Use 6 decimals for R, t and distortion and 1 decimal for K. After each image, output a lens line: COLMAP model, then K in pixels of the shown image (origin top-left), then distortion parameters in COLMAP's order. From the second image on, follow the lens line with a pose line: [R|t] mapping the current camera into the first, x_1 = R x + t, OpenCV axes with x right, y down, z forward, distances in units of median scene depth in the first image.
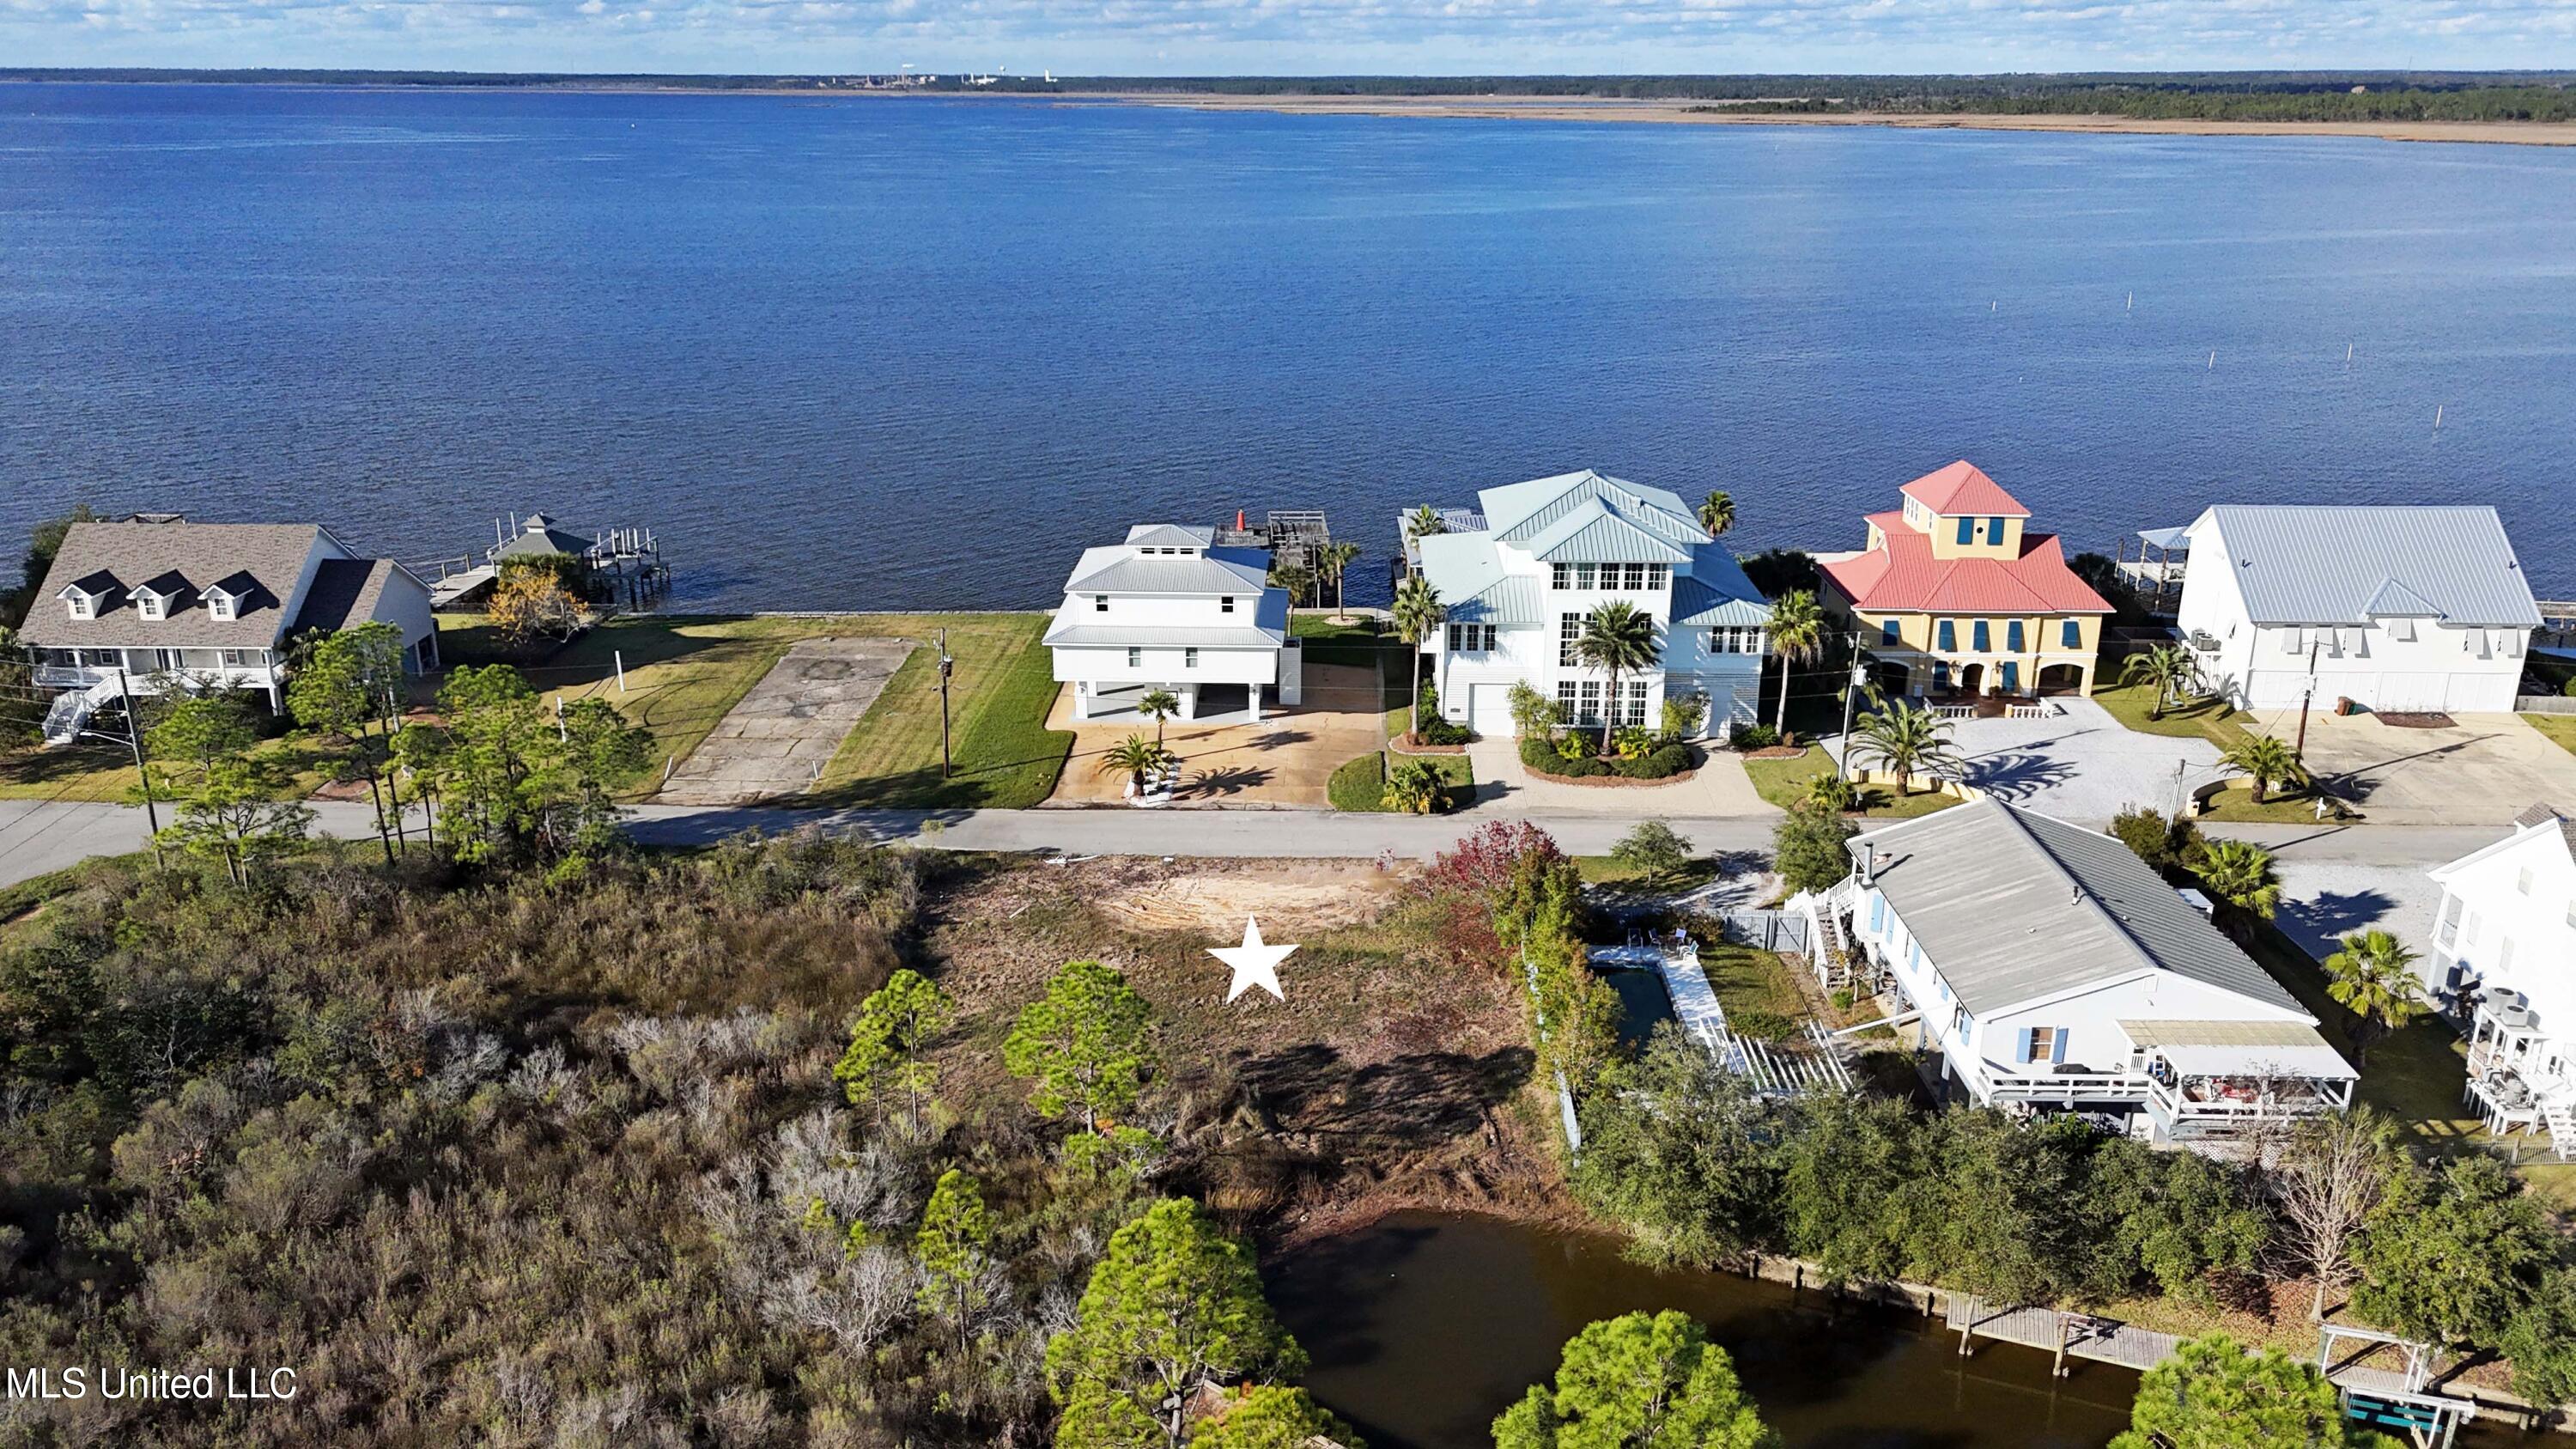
lens RADIAL K [[1866.8, 0, 1287.2], [0, 1866.8, 755.3], [0, 0, 1]] dist [0.076322, -0.078688]
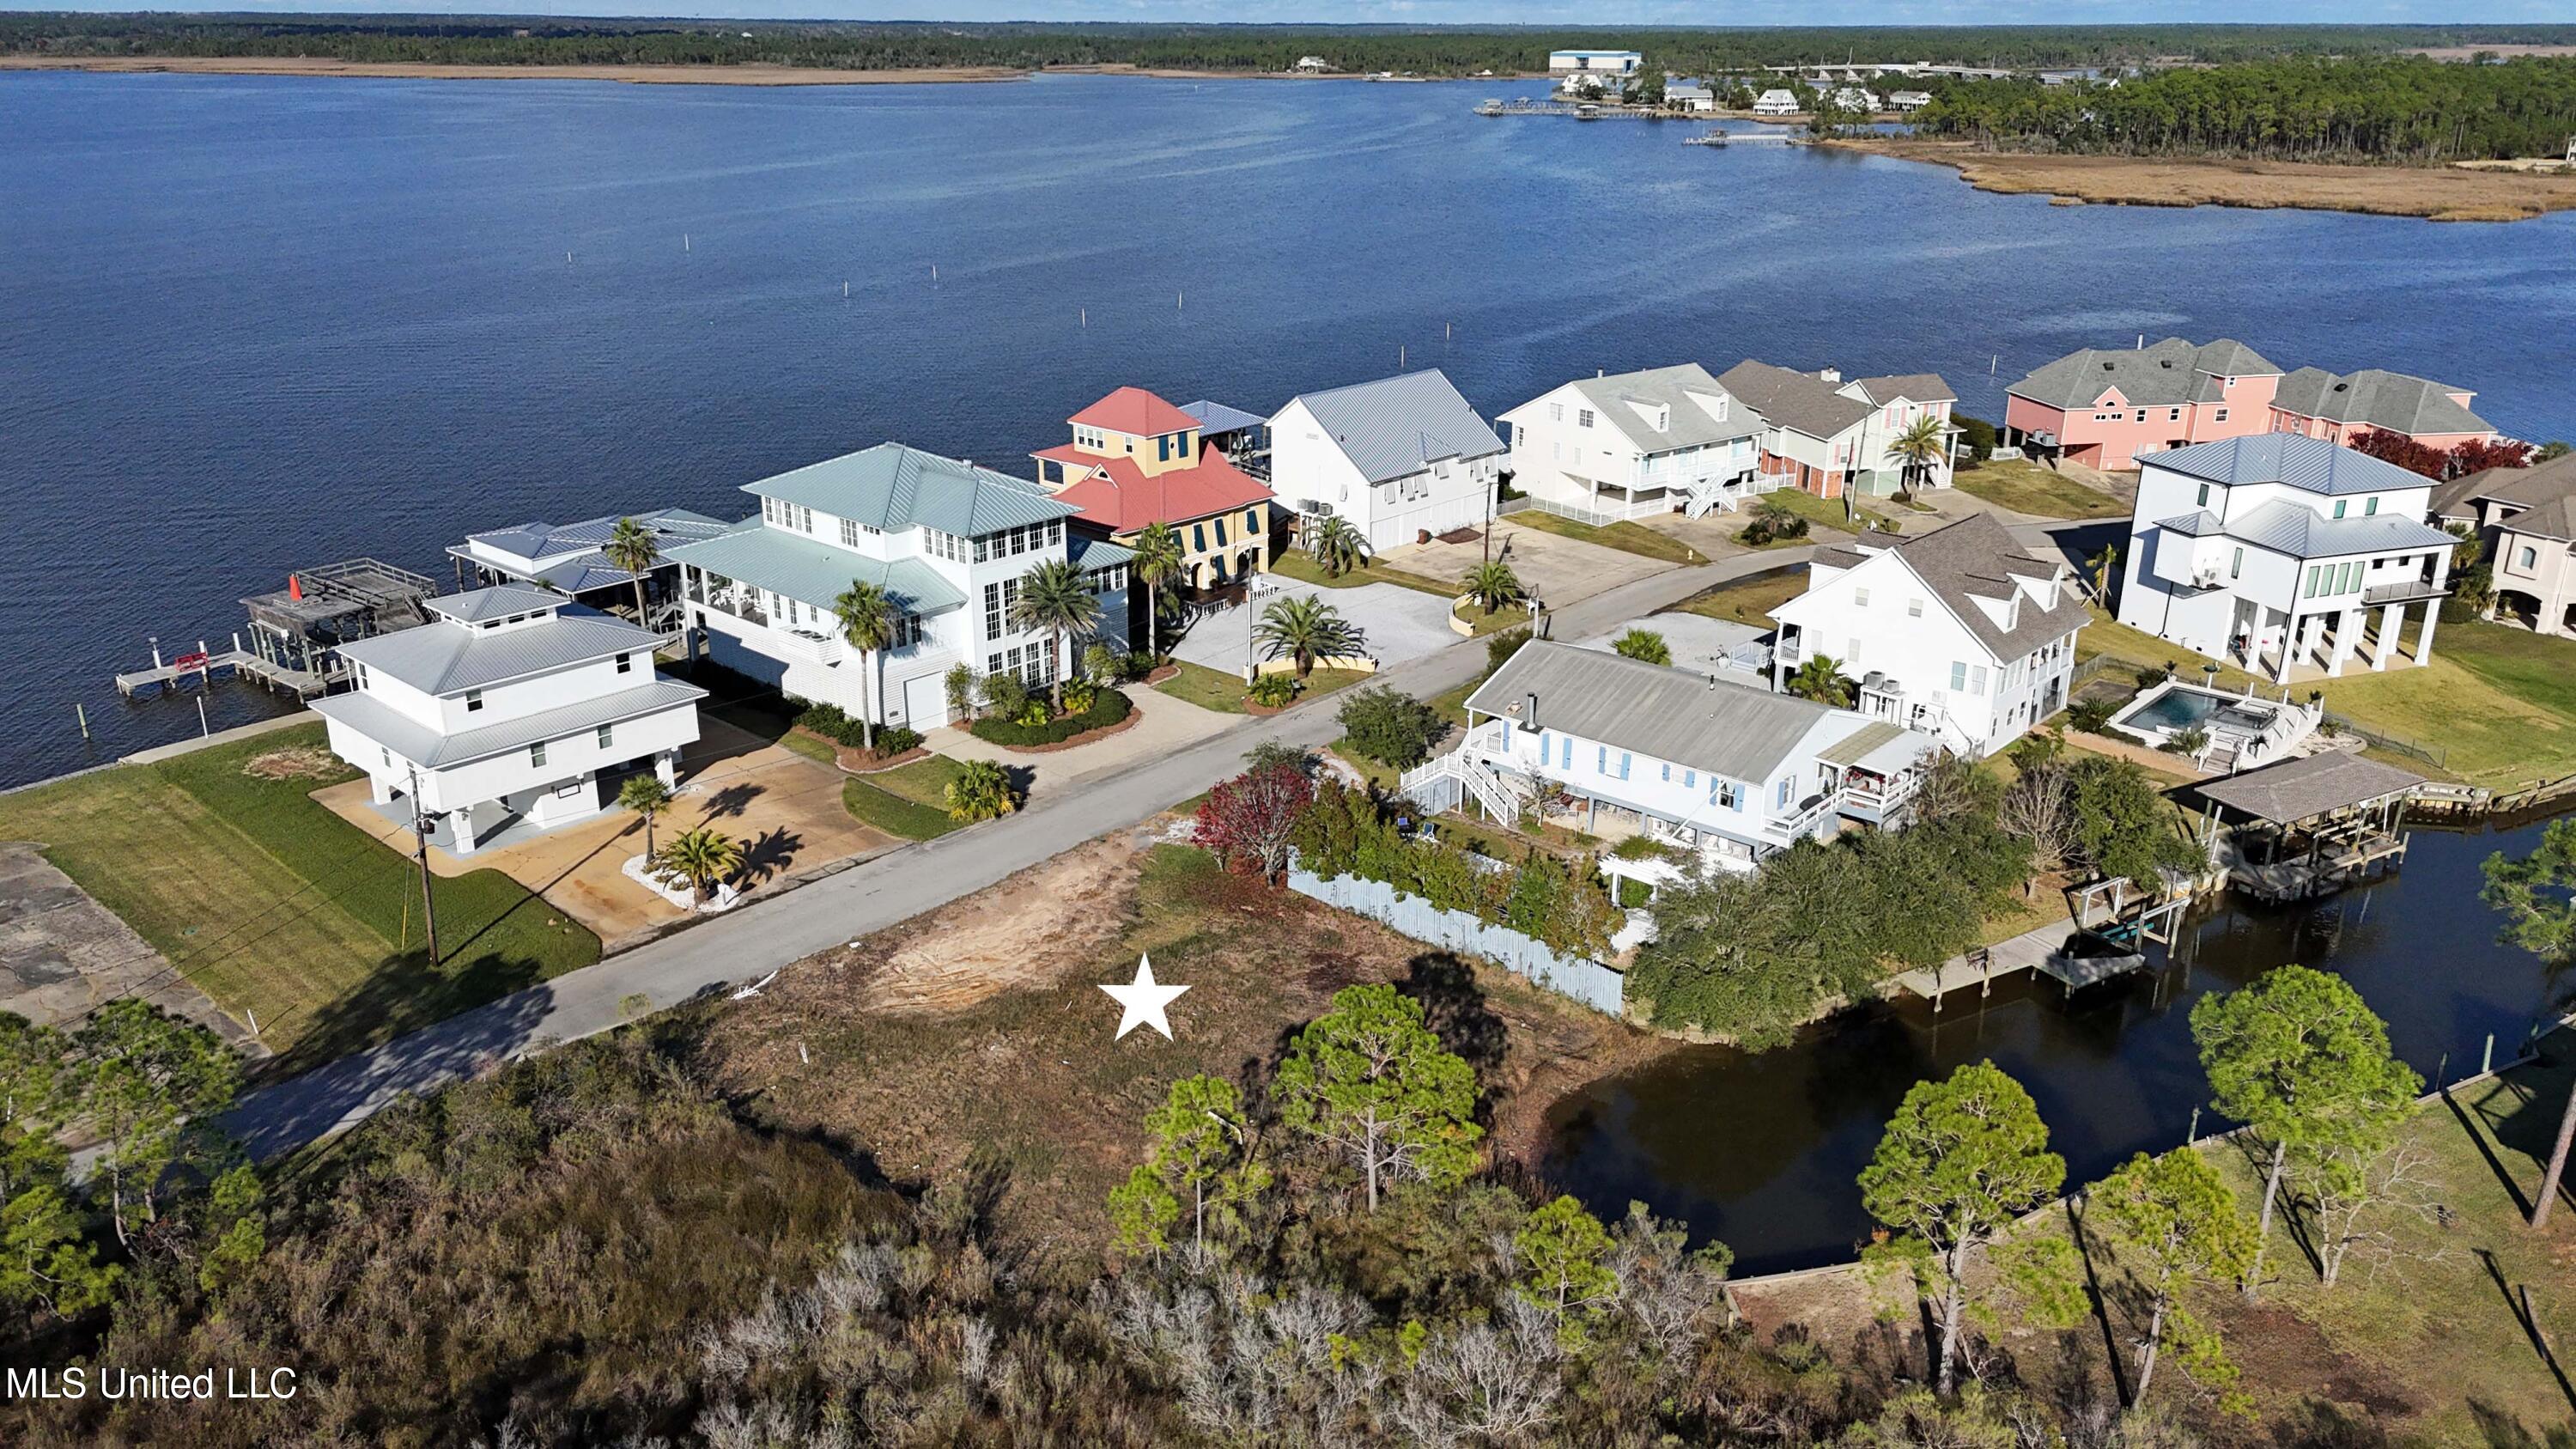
lens RADIAL K [[1866.8, 0, 1287.2], [0, 1866.8, 755.3], [0, 0, 1]] dist [0.076322, -0.078688]
pose [[0.651440, -0.271207, 0.708571, -0.444365], [0.252217, 0.958224, 0.134881, -0.080176], [-0.715551, 0.090847, 0.692628, 0.213175]]
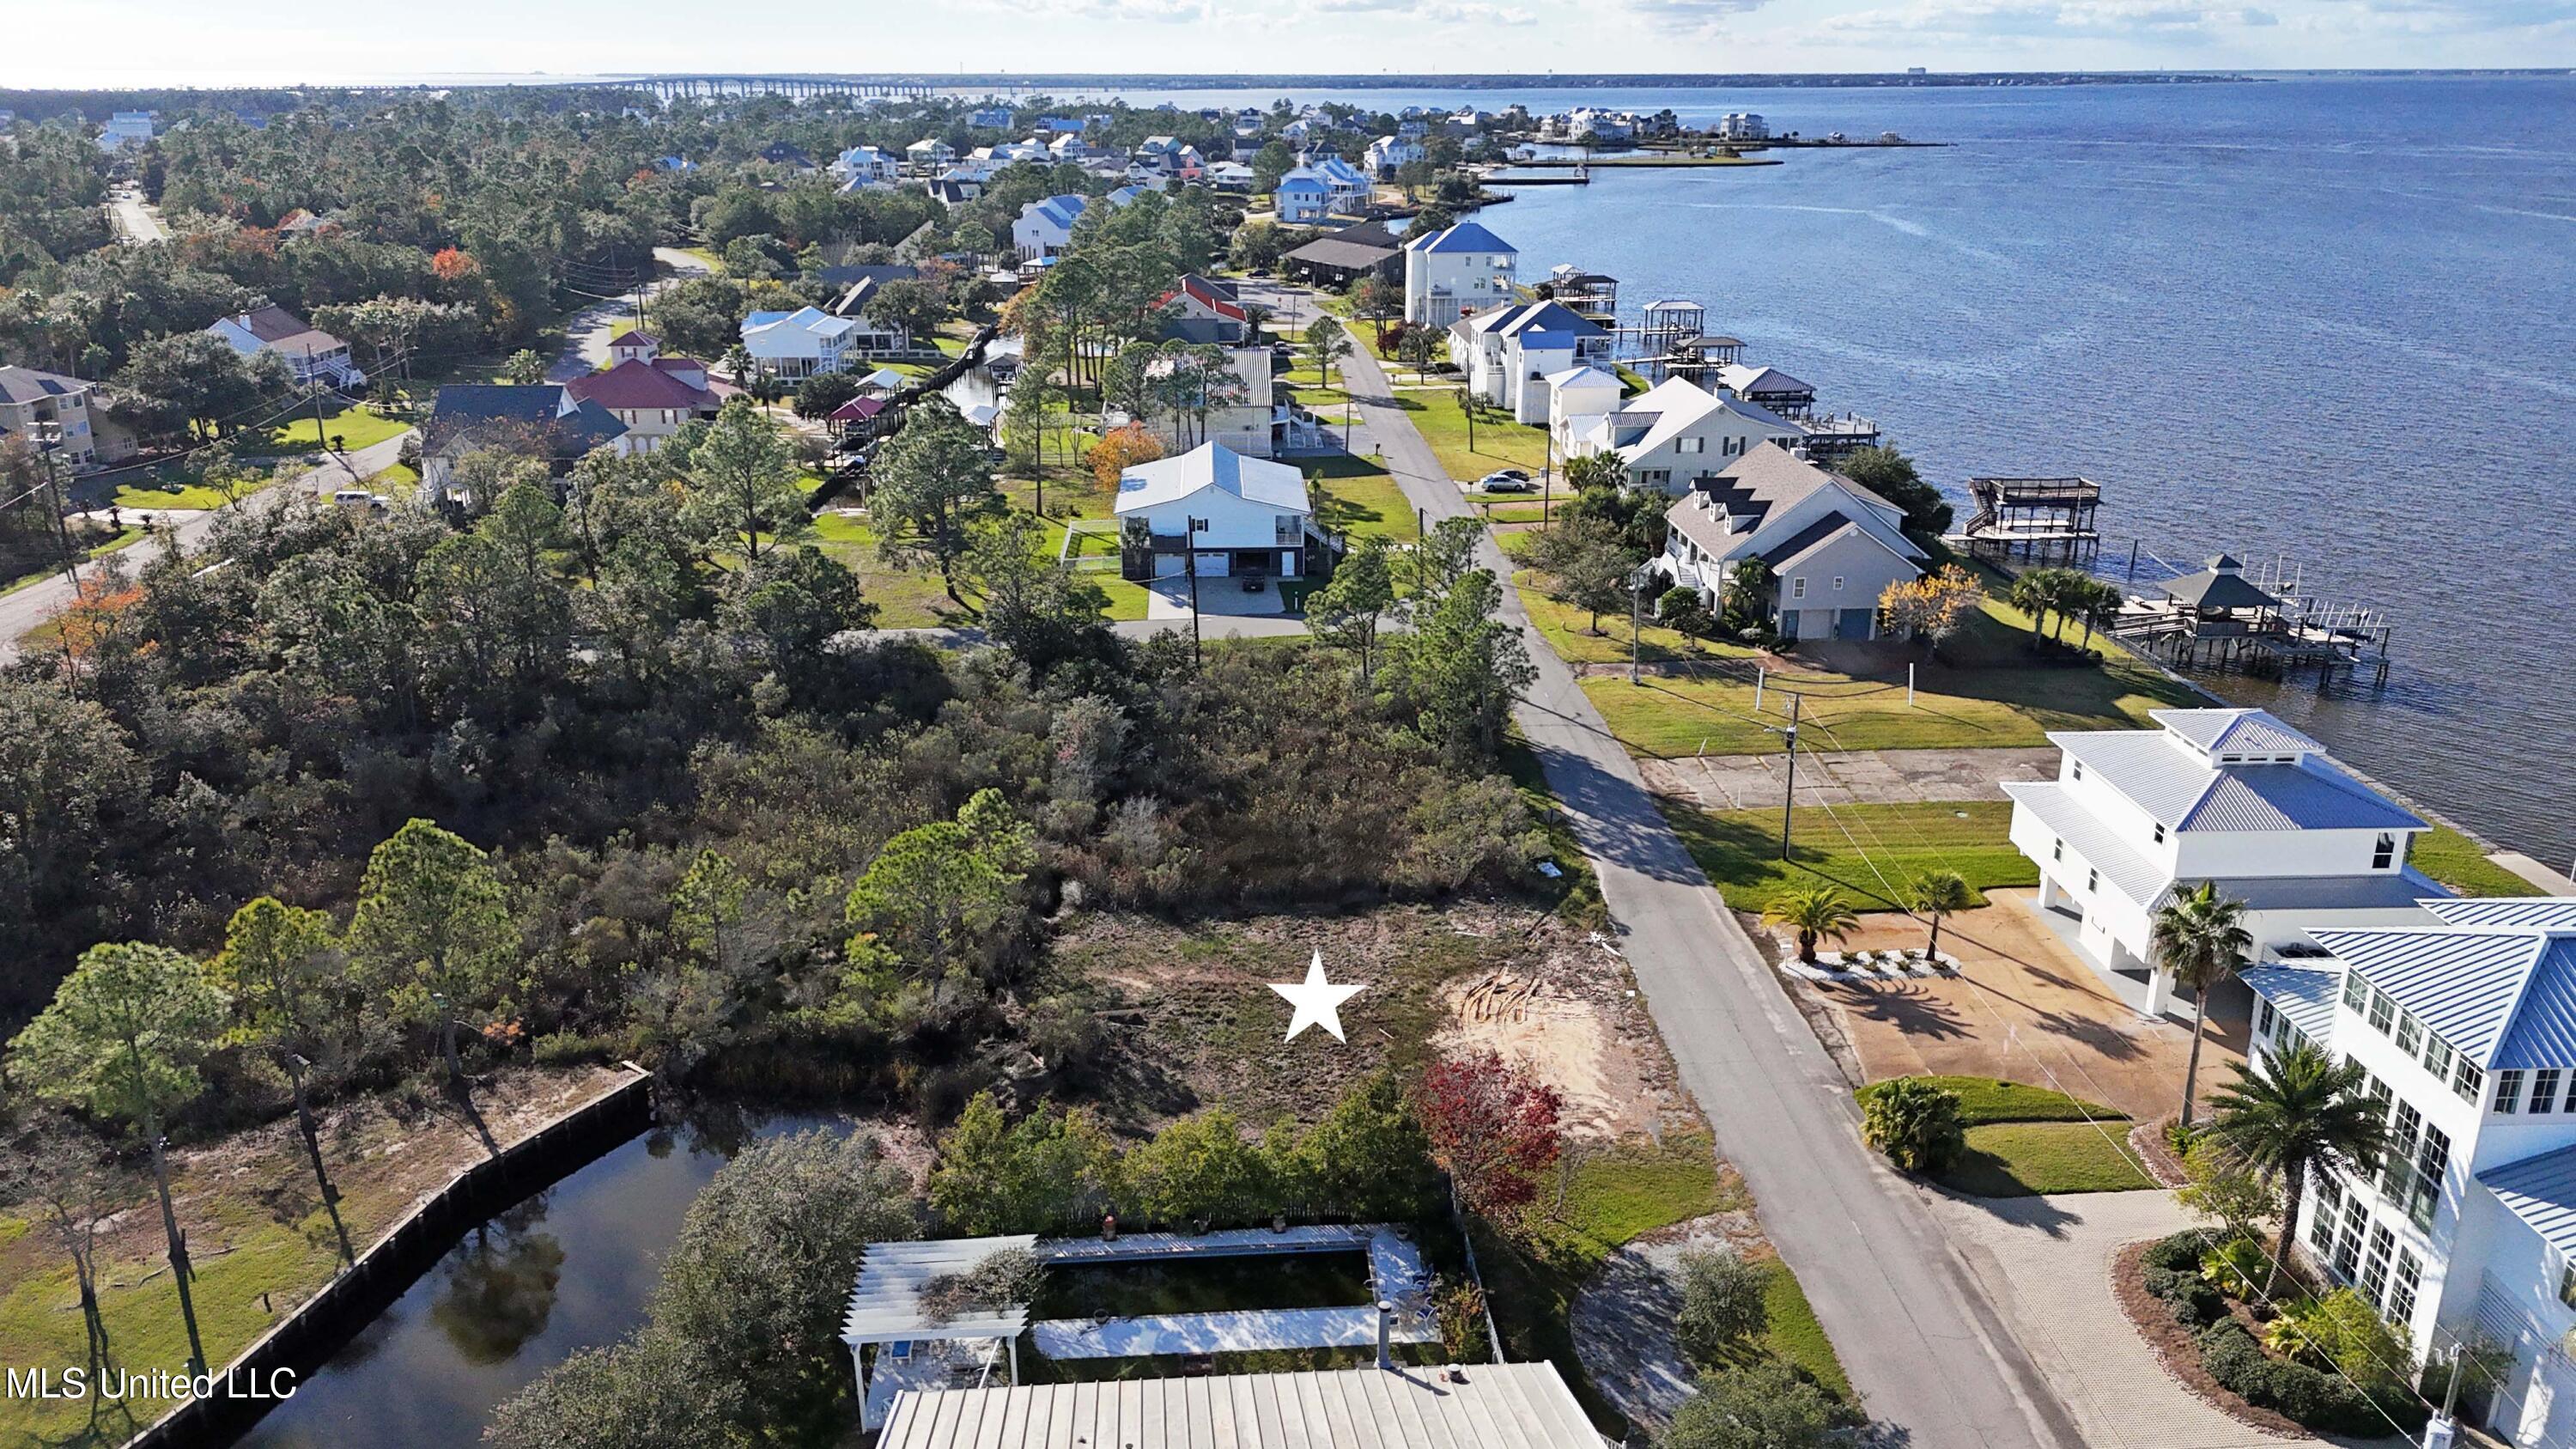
lens RADIAL K [[1885.3, 0, 1280.4], [0, 1885.3, 730.3], [0, 0, 1]] dist [0.062421, -0.053872]
pose [[0.077440, 0.323672, -0.942995, 0.586196], [-0.336439, 0.898839, 0.280887, -0.201548], [0.938516, 0.295508, 0.178502, 0.564858]]
